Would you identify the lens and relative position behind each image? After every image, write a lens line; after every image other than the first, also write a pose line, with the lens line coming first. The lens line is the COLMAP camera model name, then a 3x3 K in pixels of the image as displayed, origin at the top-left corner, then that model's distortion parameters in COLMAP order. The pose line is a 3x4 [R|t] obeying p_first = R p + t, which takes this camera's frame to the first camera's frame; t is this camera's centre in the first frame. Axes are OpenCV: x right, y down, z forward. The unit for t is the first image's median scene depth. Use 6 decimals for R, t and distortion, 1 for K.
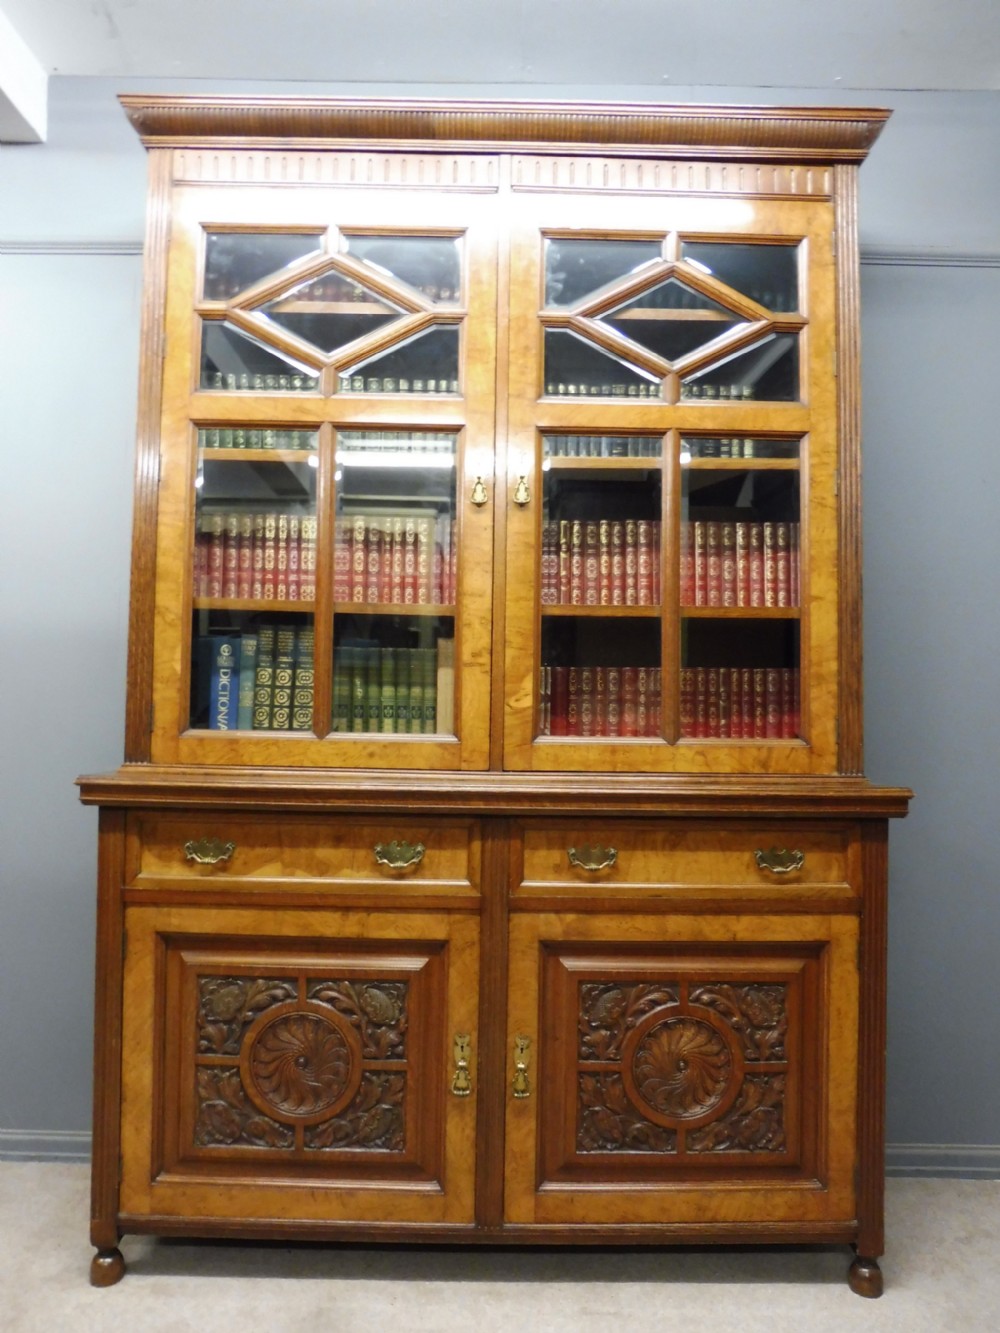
lens RADIAL K [[943.9, 0, 497.2], [0, 943.9, 666.3], [0, 0, 1]] dist [-0.048595, -0.005589]
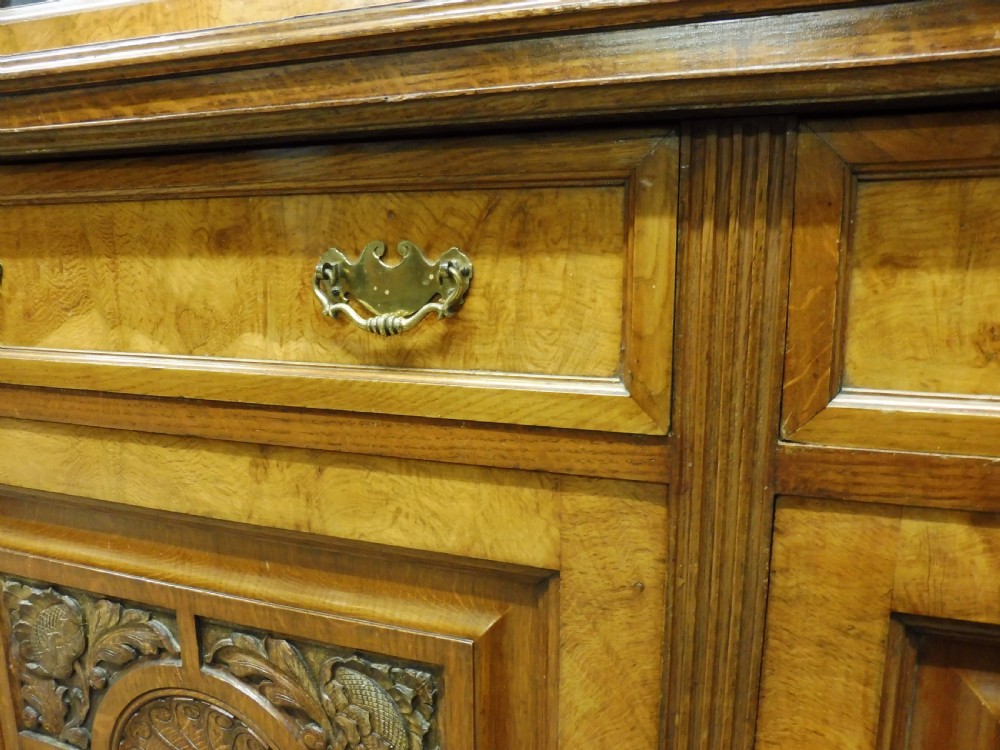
lens RADIAL K [[710.7, 0, 501.3], [0, 710.7, 372.4], [0, 0, 1]] dist [-0.063260, 0.038184]
pose [[0.944490, 0.033566, -0.326822, 0.002922], [0.045206, 0.972028, 0.230473, 0.175793], [0.325416, -0.232453, 0.916553, 0.795797]]
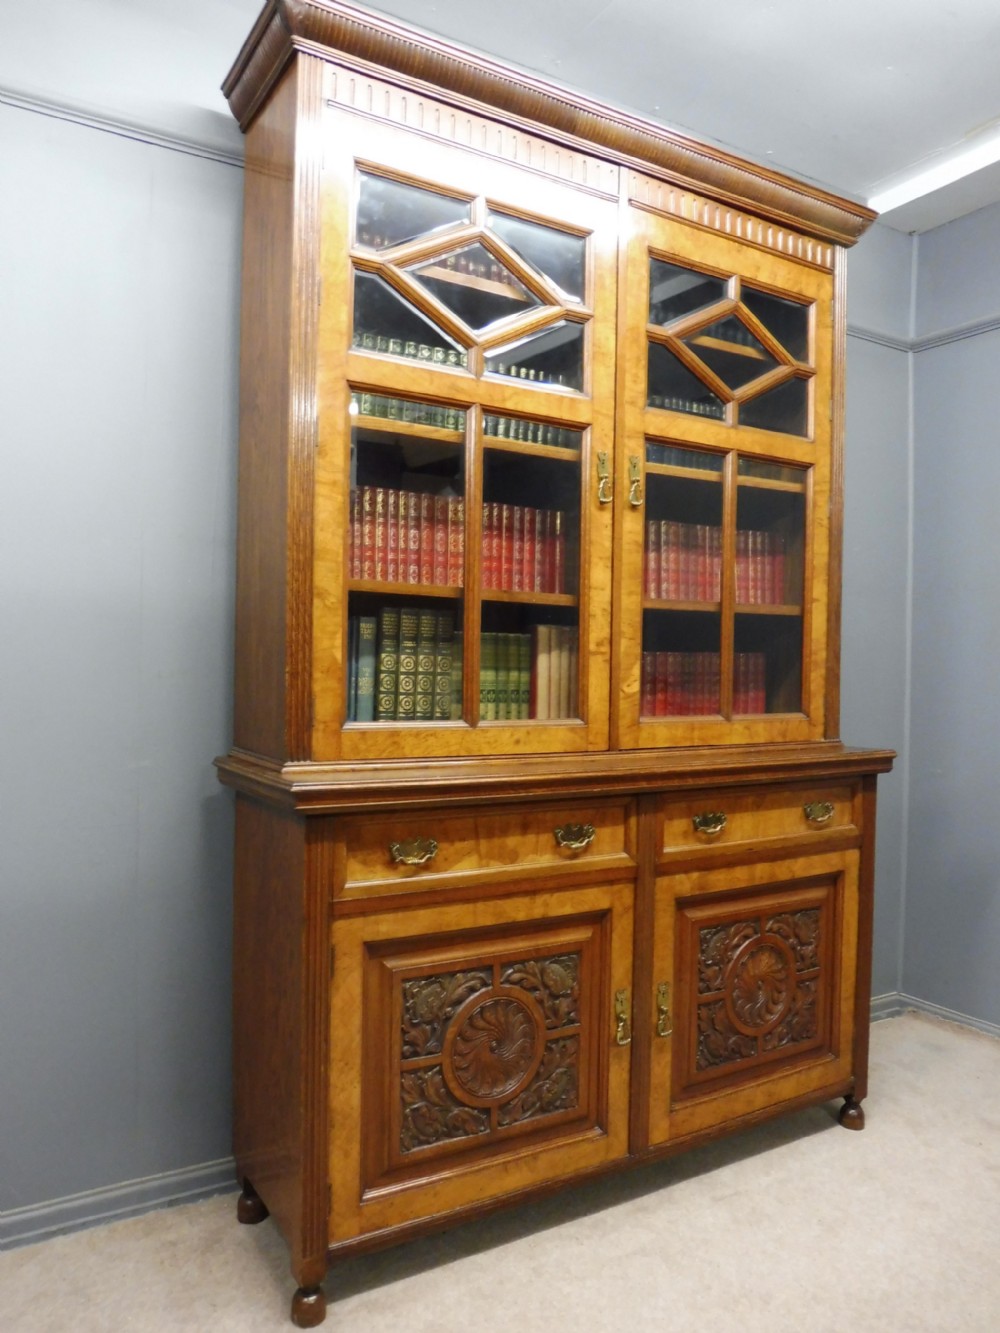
lens RADIAL K [[964.5, 0, 498.9], [0, 964.5, 663.6], [0, 0, 1]] dist [-0.041644, -0.005820]
pose [[0.860288, -0.002438, 0.509802, -0.728084], [-0.030697, 0.997926, 0.056574, -0.052020], [-0.508883, -0.064319, 0.858430, 0.123019]]
